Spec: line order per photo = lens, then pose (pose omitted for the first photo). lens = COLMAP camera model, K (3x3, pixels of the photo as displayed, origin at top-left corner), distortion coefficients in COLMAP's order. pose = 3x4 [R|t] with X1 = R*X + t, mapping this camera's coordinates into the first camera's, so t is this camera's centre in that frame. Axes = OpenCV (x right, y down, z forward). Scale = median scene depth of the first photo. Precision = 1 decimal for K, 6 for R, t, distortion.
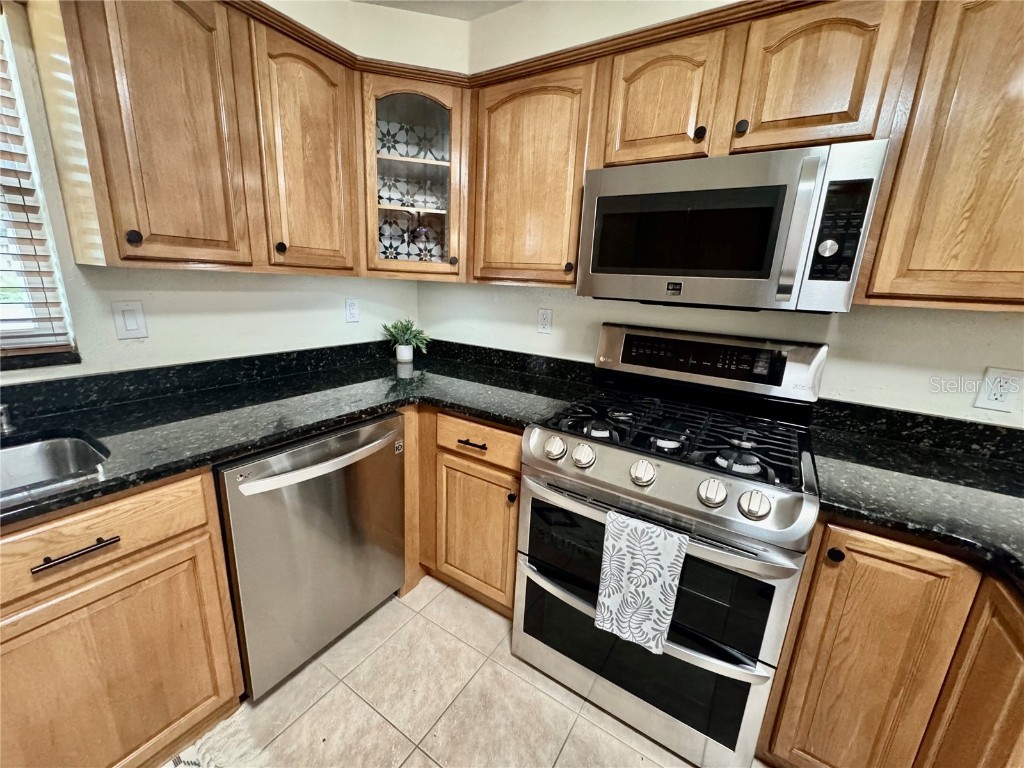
lens RADIAL K [[410.1, 0, 511.0], [0, 410.1, 388.1], [0, 0, 1]] dist [-0.000514, -0.000586]
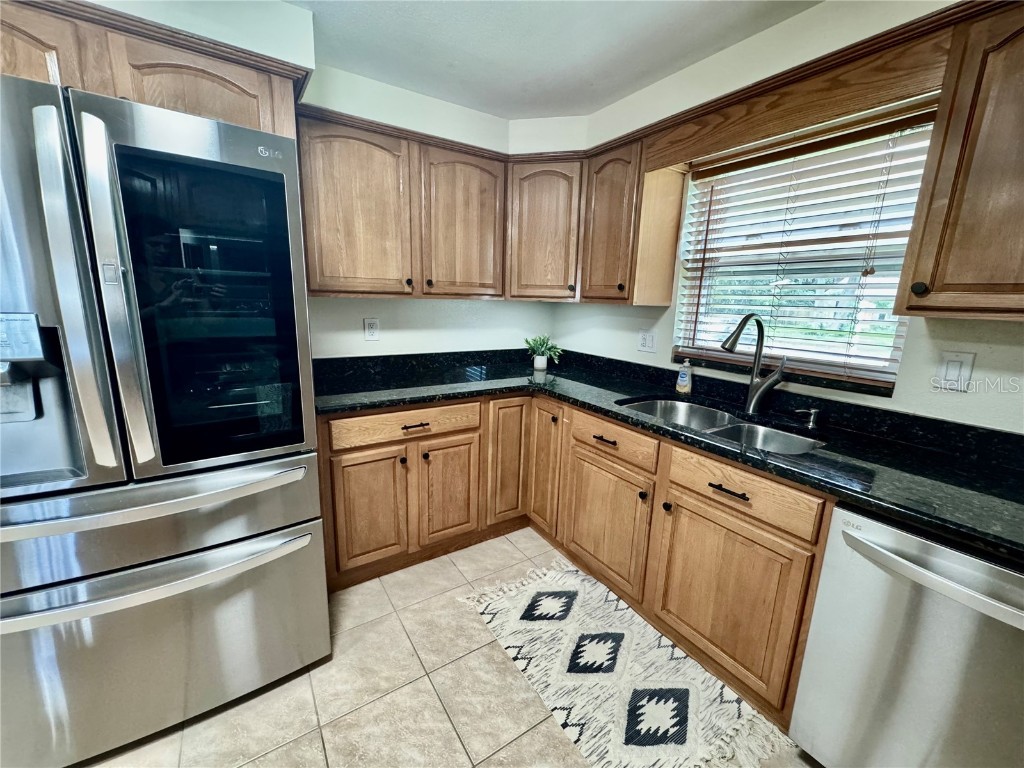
lens RADIAL K [[410.1, 0, 509.7], [0, 410.1, 381.8], [0, 0, 1]] dist [-0.000514, -0.000586]
pose [[-0.403366, 0.122284, -0.906831, 0.502958], [-0.269426, 0.931225, 0.245417, -0.115860], [0.874474, 0.343316, -0.342678, 0.508796]]
